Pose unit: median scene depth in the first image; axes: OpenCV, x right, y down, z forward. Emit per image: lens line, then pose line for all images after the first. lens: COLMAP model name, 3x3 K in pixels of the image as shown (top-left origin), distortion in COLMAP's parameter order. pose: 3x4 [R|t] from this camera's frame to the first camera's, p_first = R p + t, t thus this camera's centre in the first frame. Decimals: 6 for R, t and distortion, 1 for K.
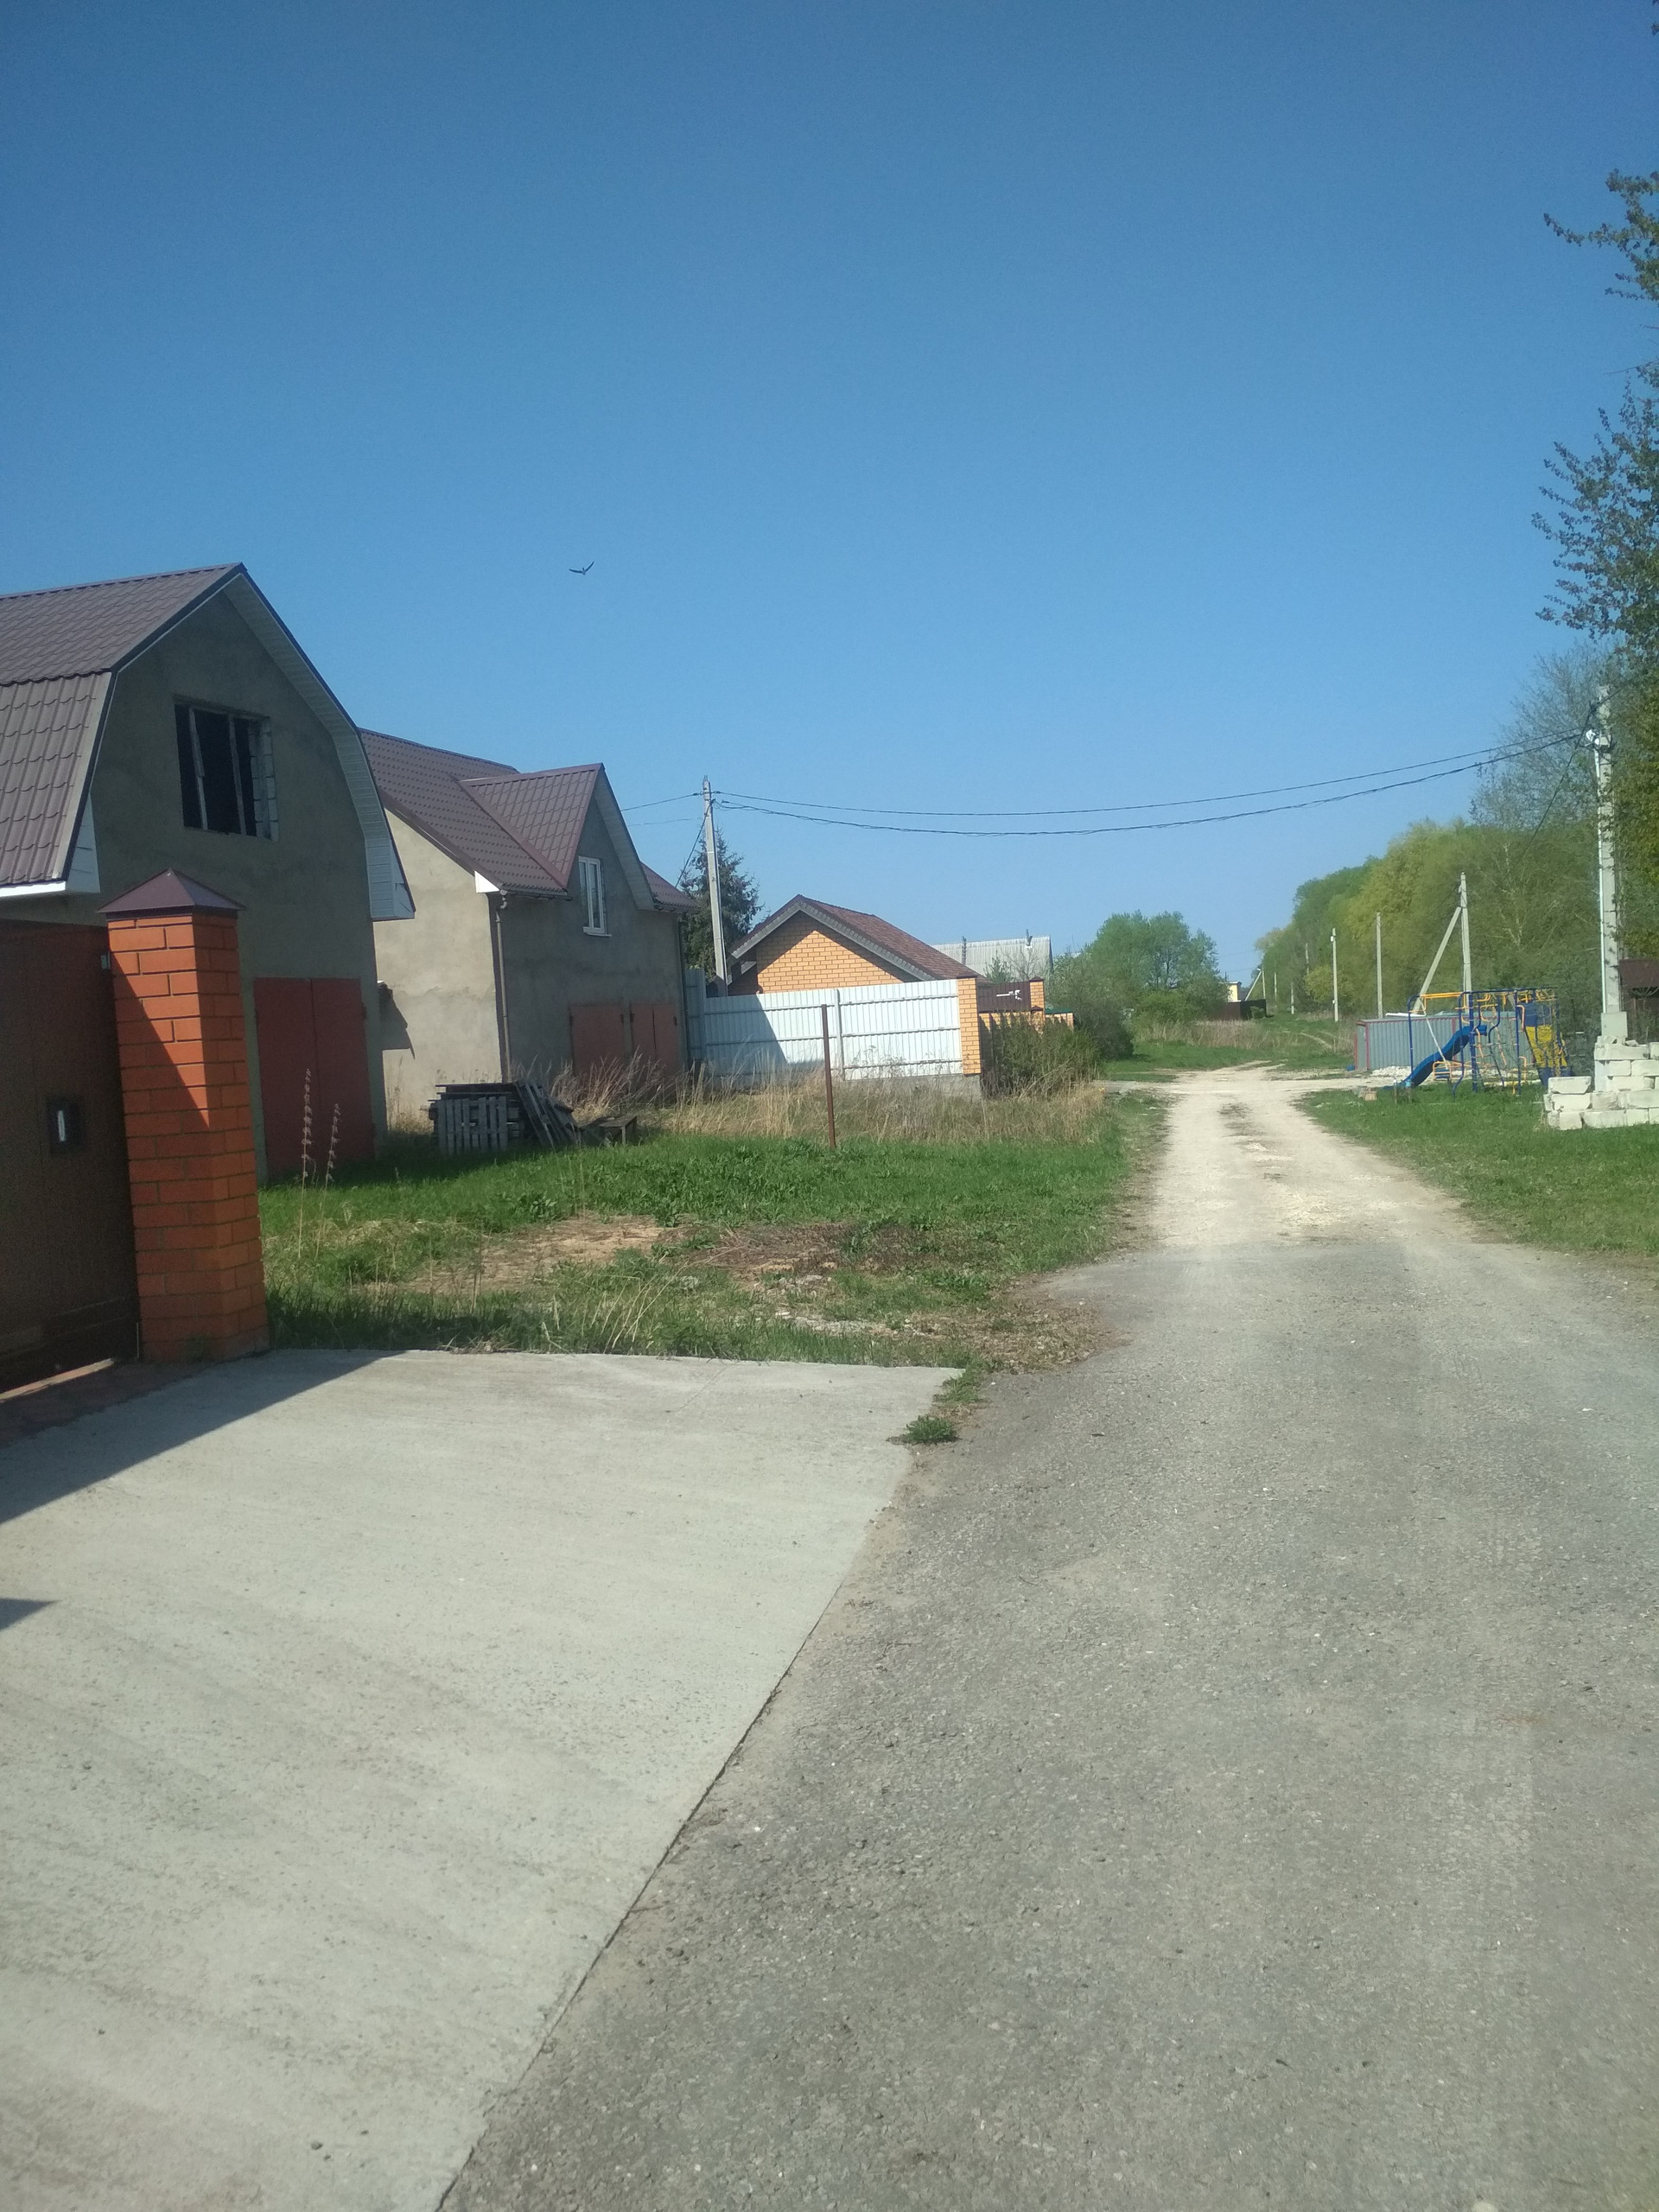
lens RADIAL K [[1992.0, 0, 829.5], [0, 1992.0, 1106.0], [0, 0, 1]] dist [0.087262, -0.201716]
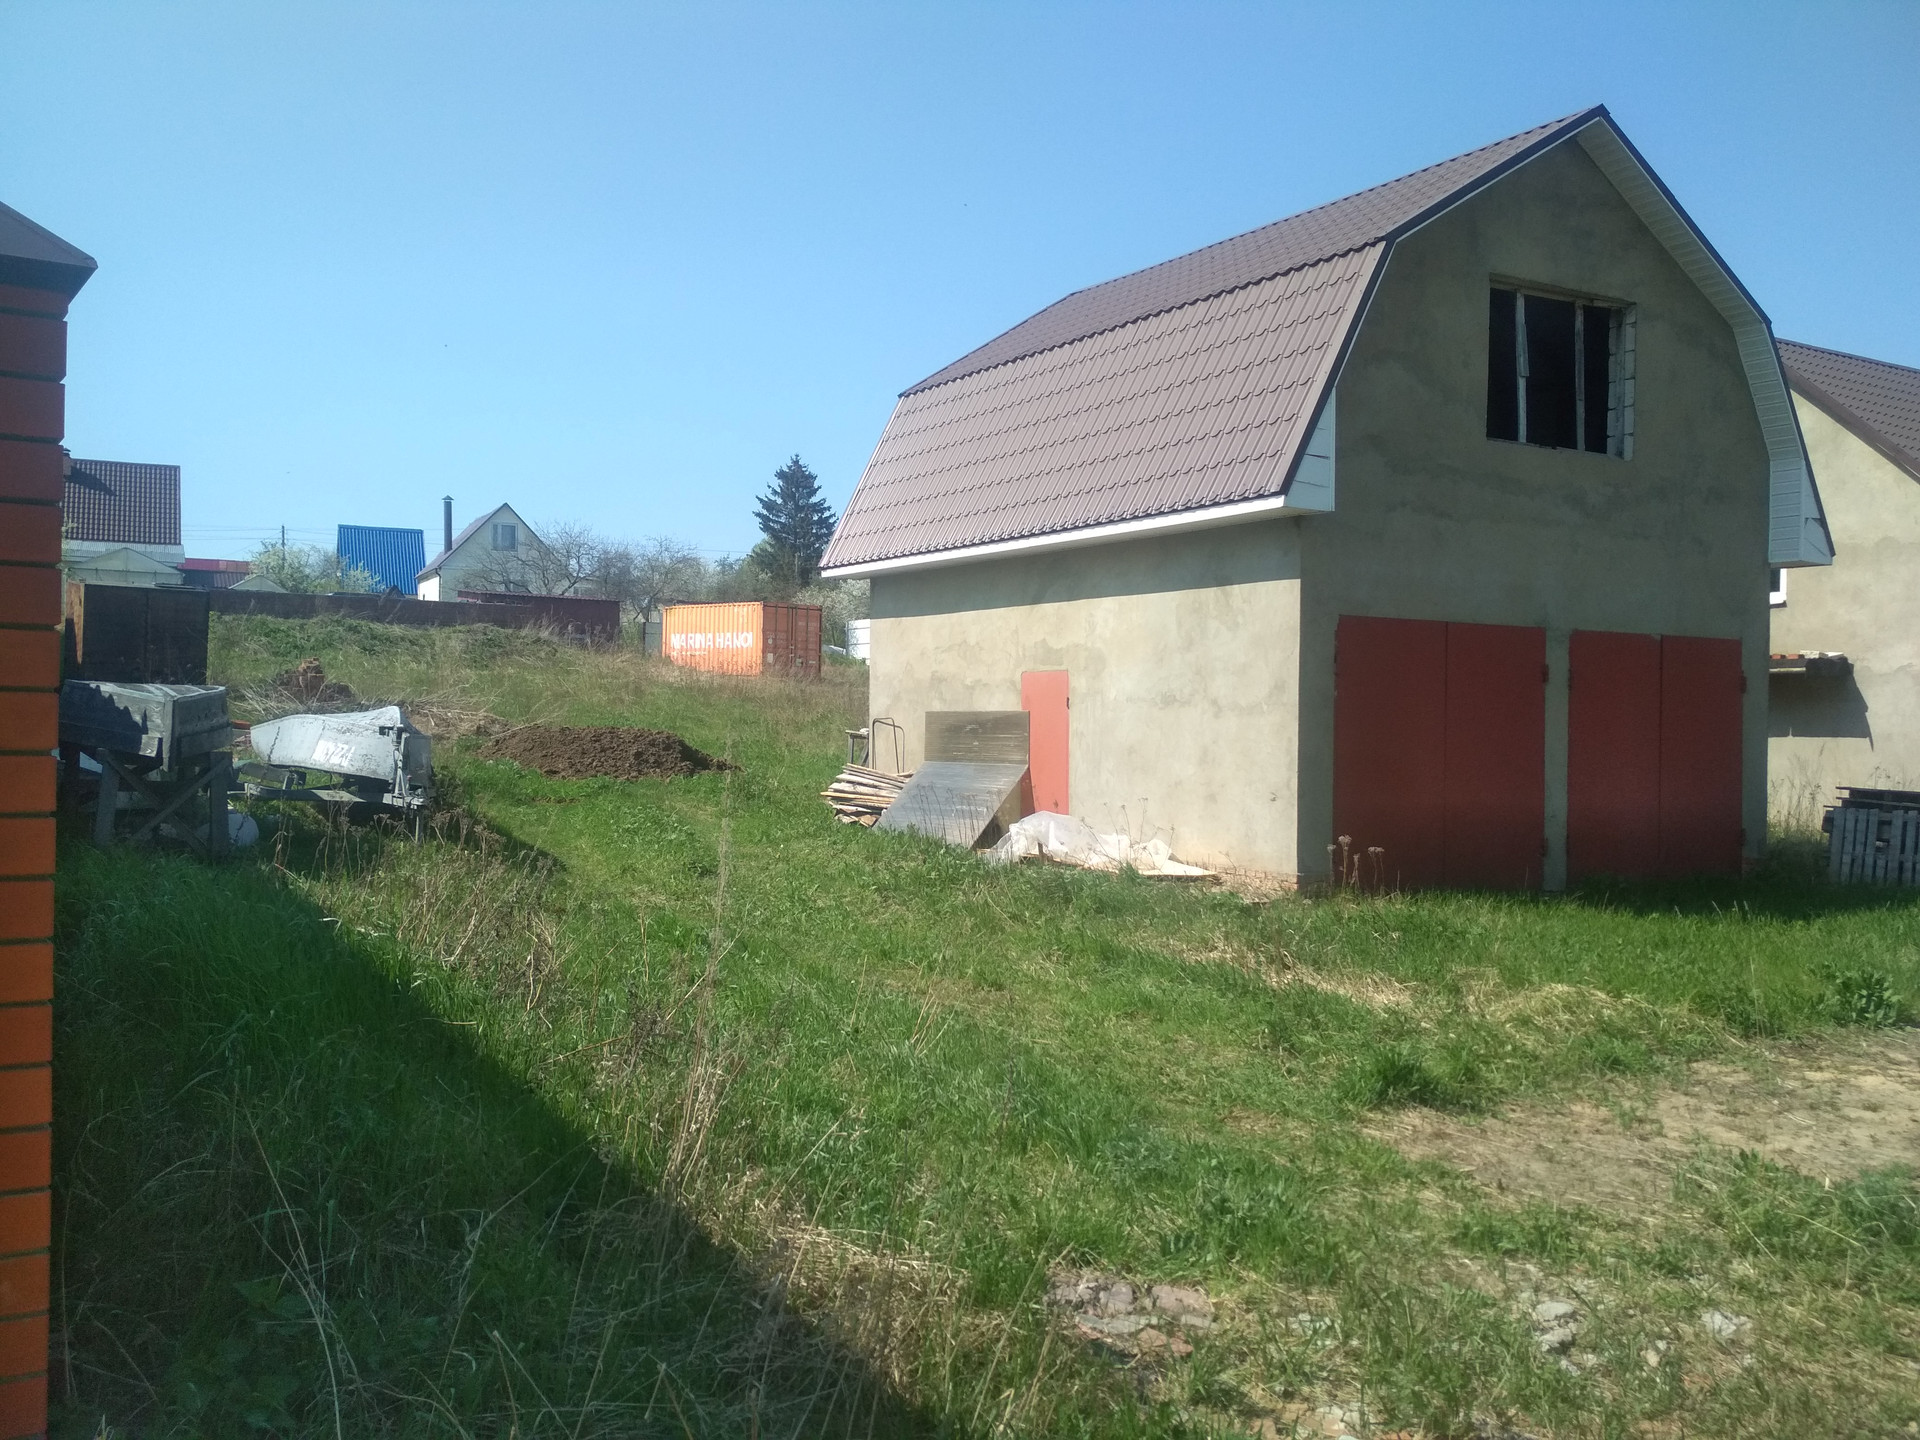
lens RADIAL K [[1729.0, 0, 953.2], [0, 1729.0, 722.5], [0, 0, 1]] dist [0.087262, -0.201716]
pose [[0.720178, 0.073606, -0.689874, 0.013652], [-0.091397, 0.995756, 0.010830, -0.012182], [0.687743, 0.055253, 0.723849, 0.327206]]
